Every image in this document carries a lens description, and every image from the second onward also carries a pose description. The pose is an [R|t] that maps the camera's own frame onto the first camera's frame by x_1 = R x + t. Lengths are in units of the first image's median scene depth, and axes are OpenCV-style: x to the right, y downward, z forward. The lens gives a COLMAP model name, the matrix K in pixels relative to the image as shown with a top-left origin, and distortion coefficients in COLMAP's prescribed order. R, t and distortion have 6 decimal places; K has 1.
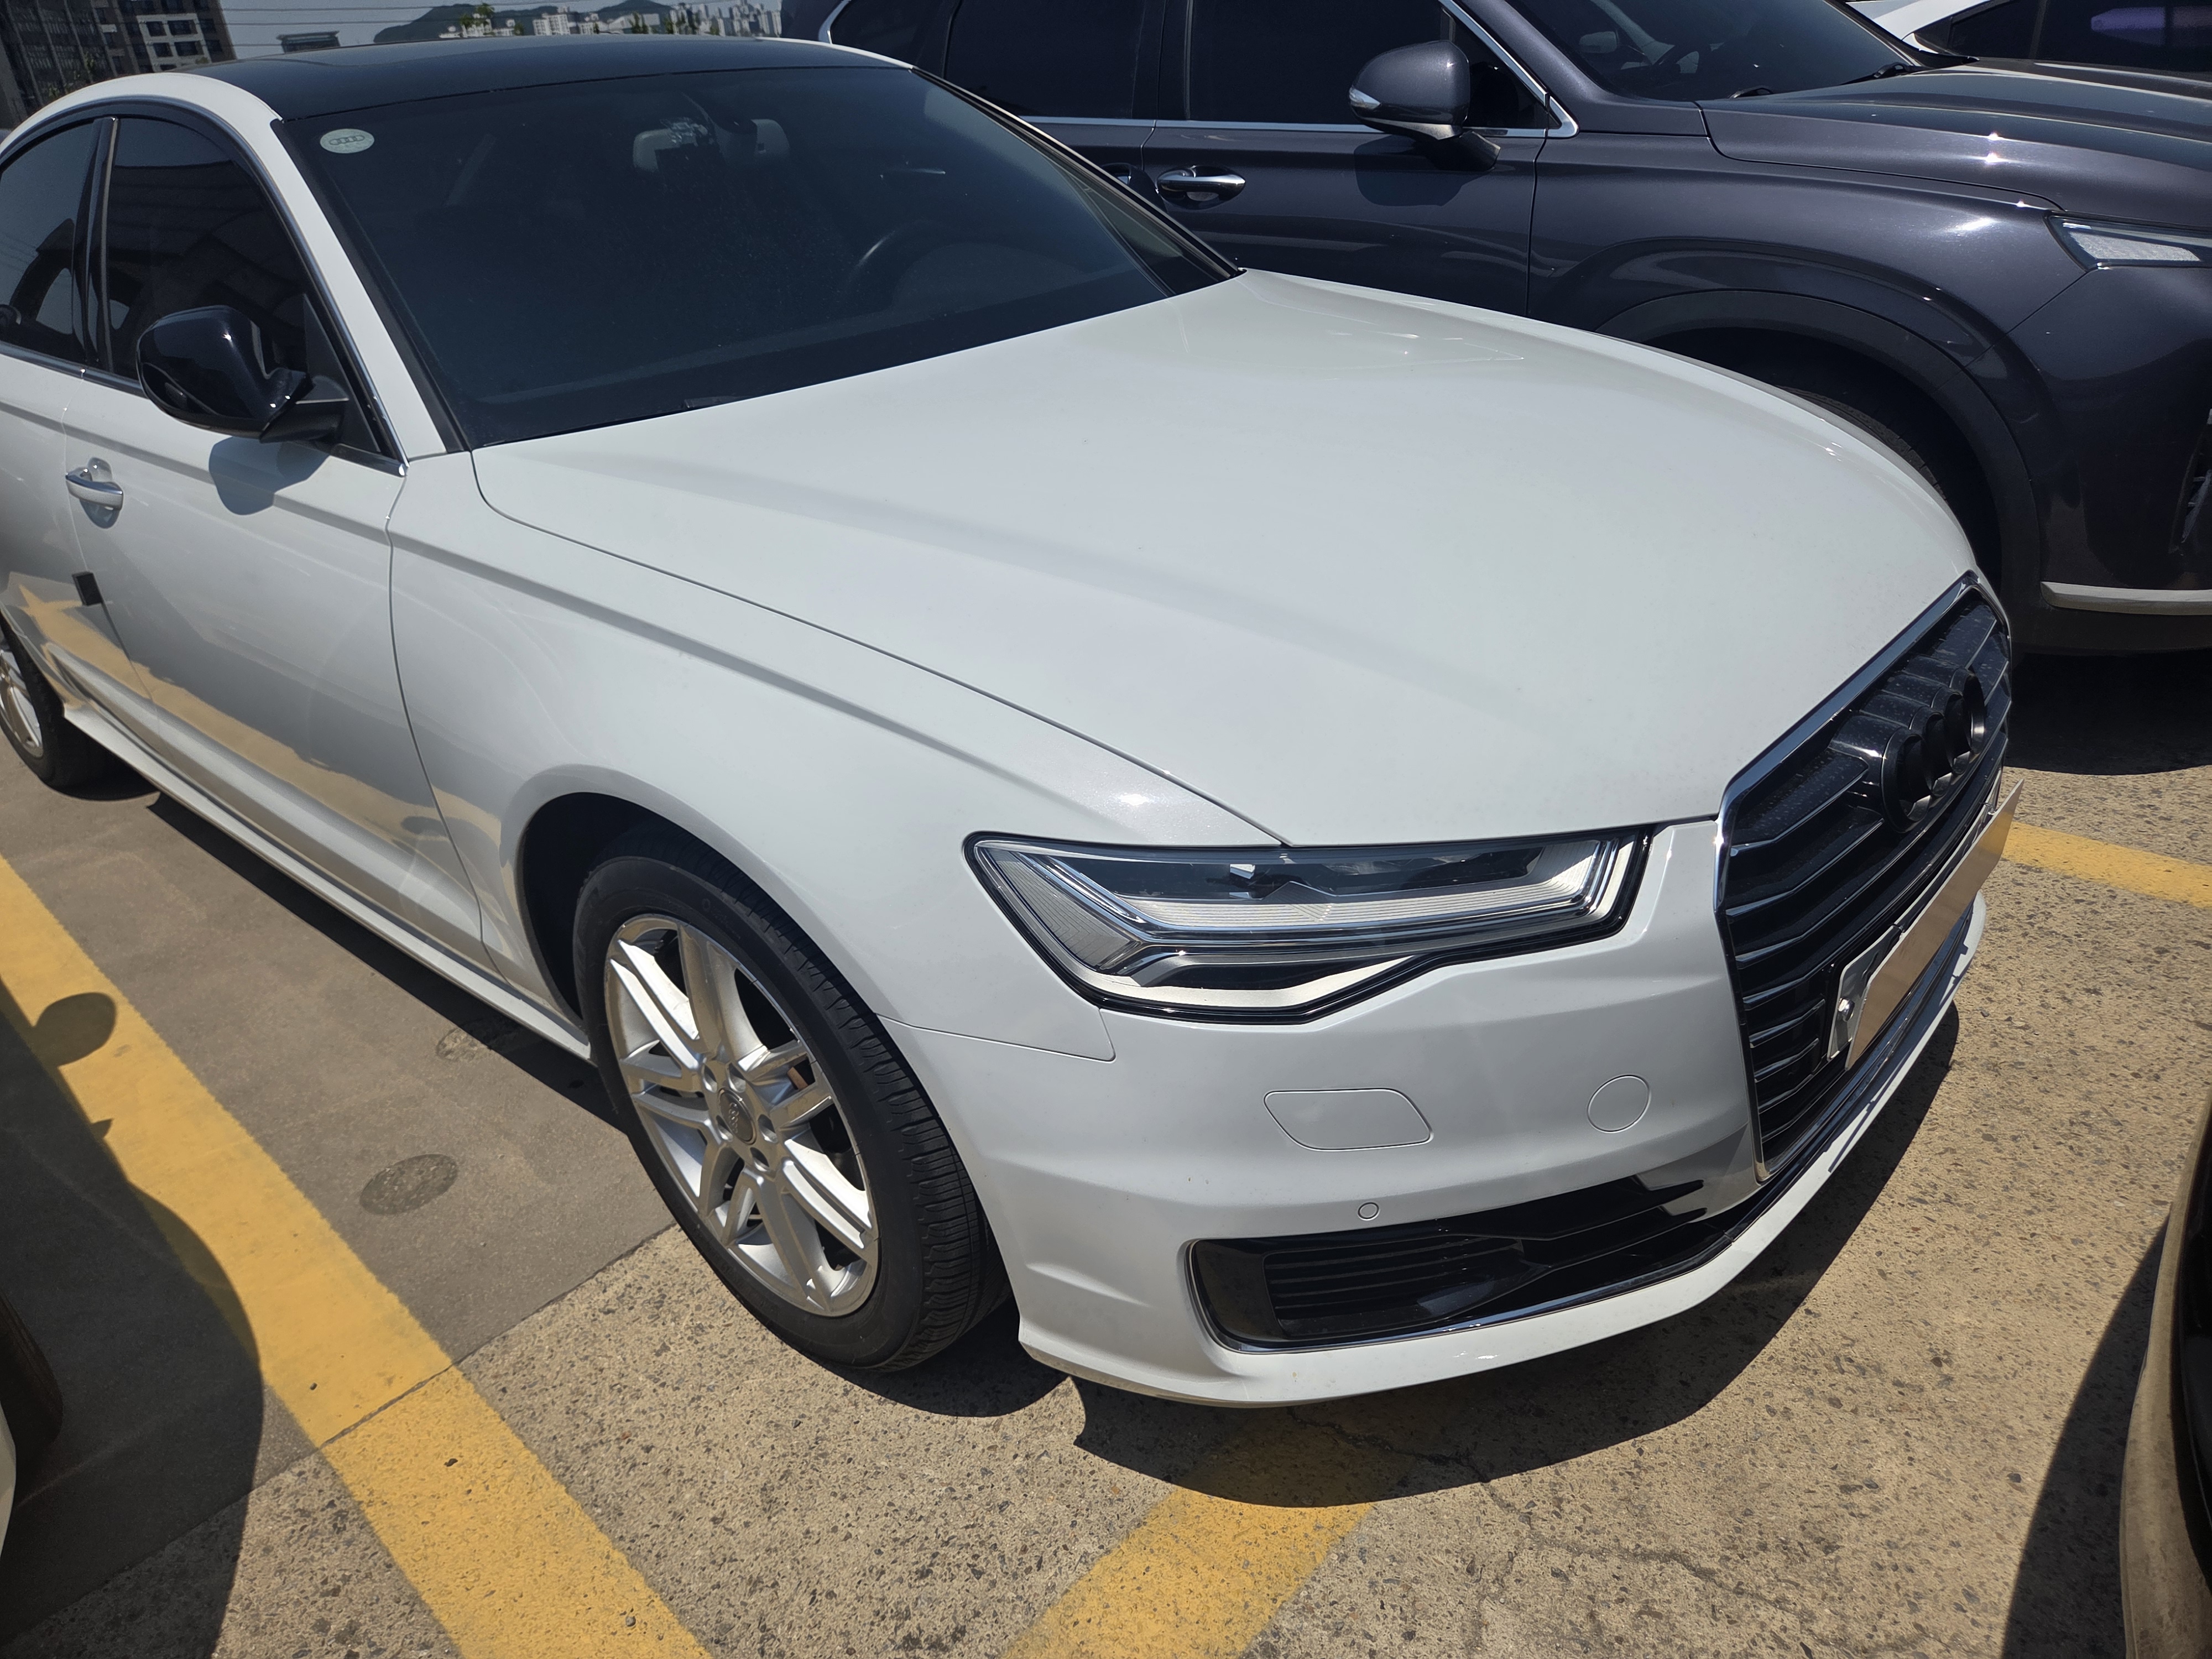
lens RADIAL K [[1517.0, 0, 1106.7], [0, 1517.0, 842.7], [0, 0, 1]] dist [0.047662, -0.045048]
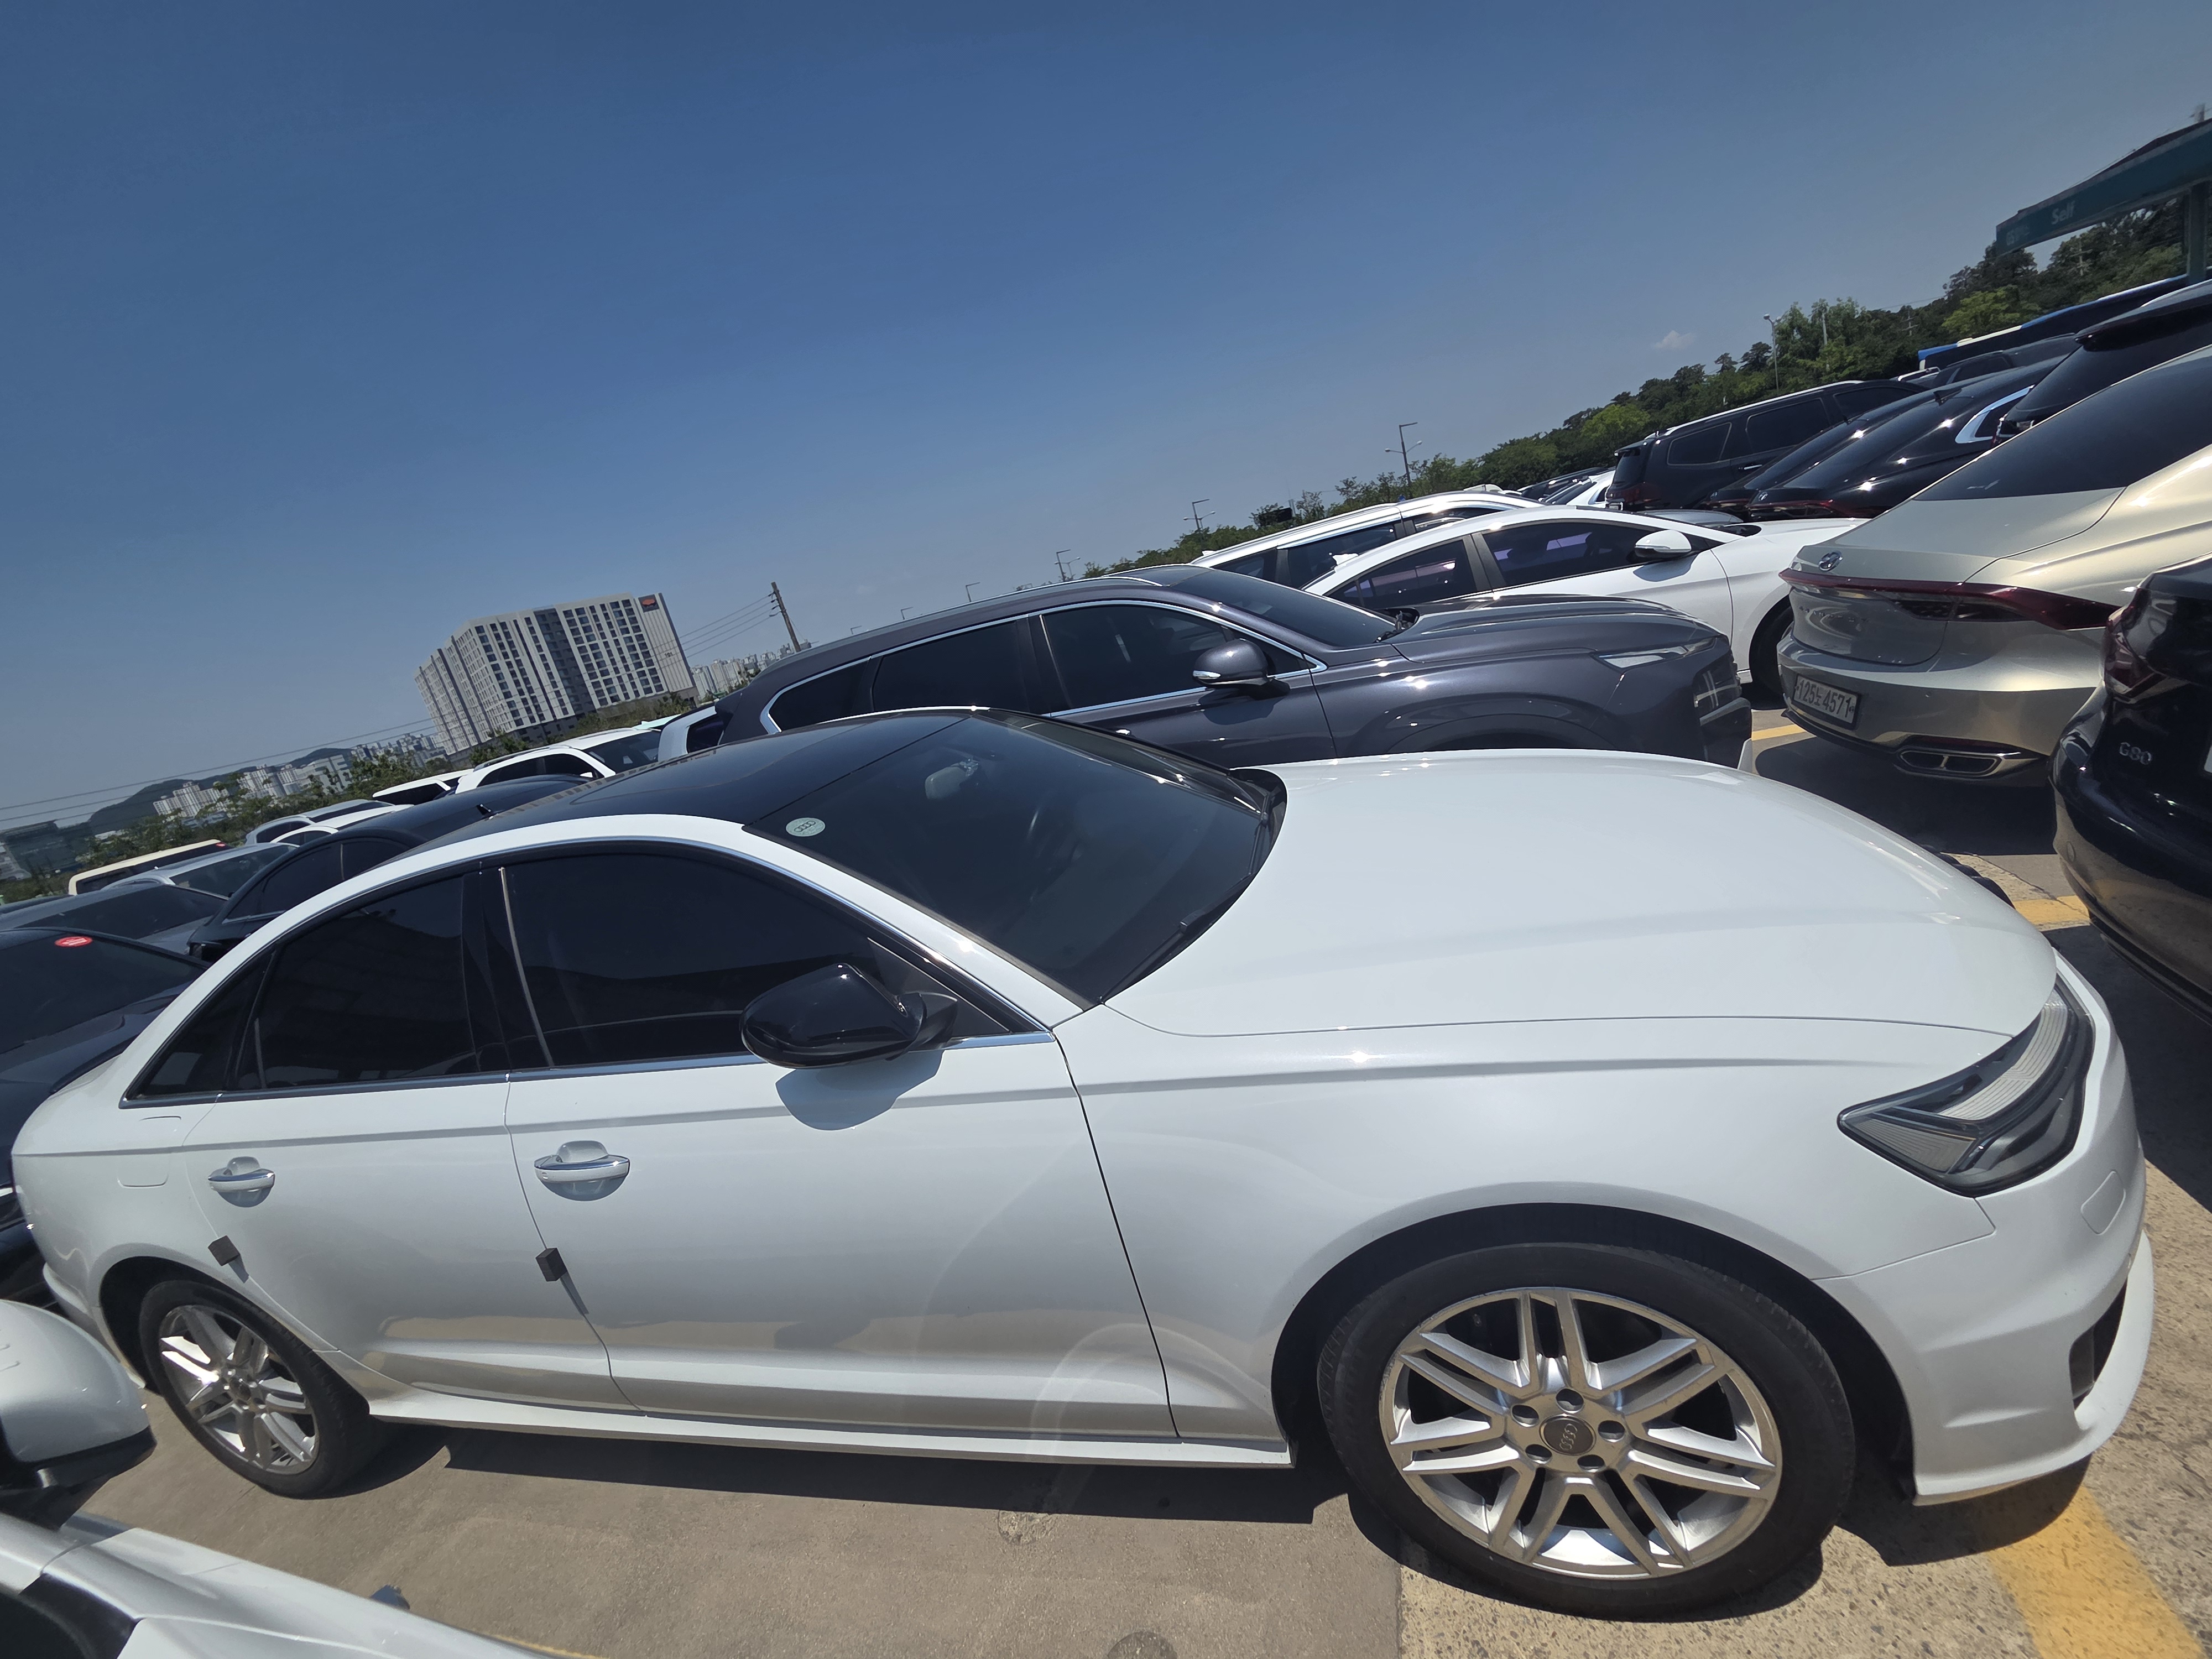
lens RADIAL K [[920.1, 0, 1105.7], [0, 920.1, 813.1], [0, 0, 1]] dist [-0.002026, 0.001294]
pose [[0.882570, -0.248794, 0.398964, -0.689866], [0.362731, 0.900173, -0.241070, -0.213675], [-0.299160, 0.357478, 0.884711, 0.250486]]
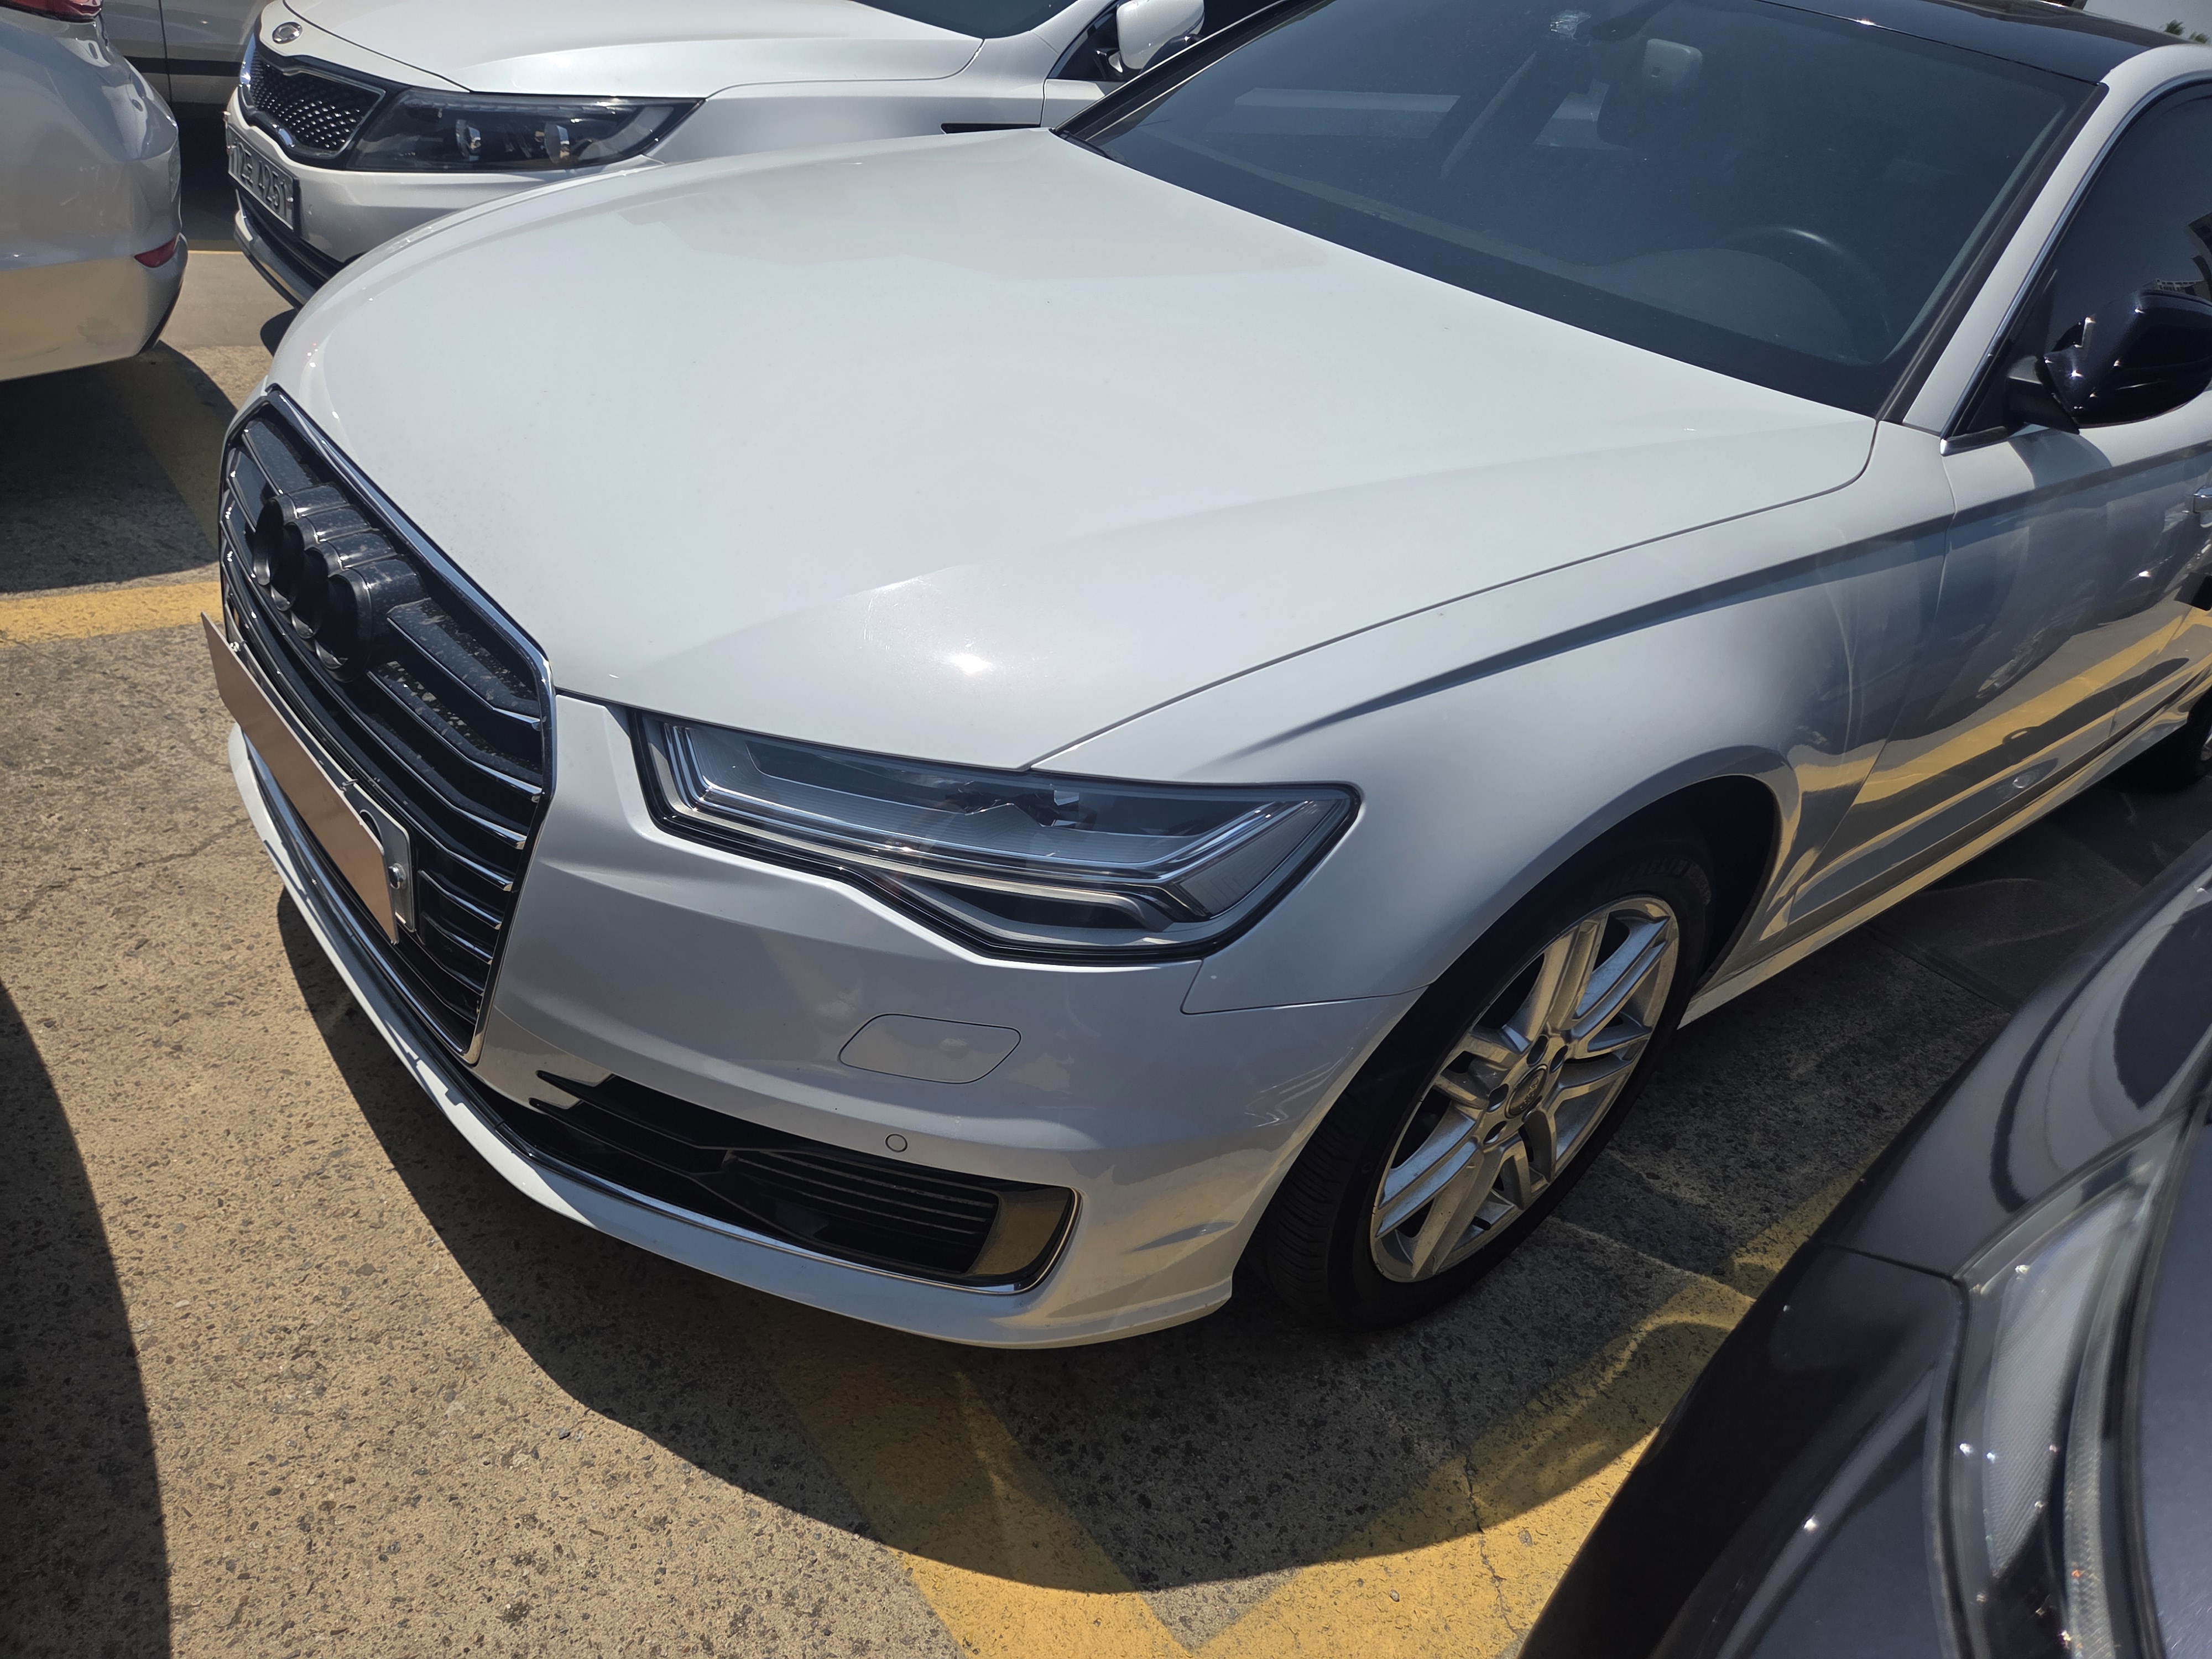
lens RADIAL K [[1517.0, 0, 1093.1], [0, 1517.0, 821.9], [0, 0, 1]] dist [0.047662, -0.045048]
pose [[-0.150536, 0.554073, -0.818744, 1.126041], [-0.589321, 0.614653, 0.524311, -0.636710], [0.793750, 0.561431, 0.233999, 1.065108]]
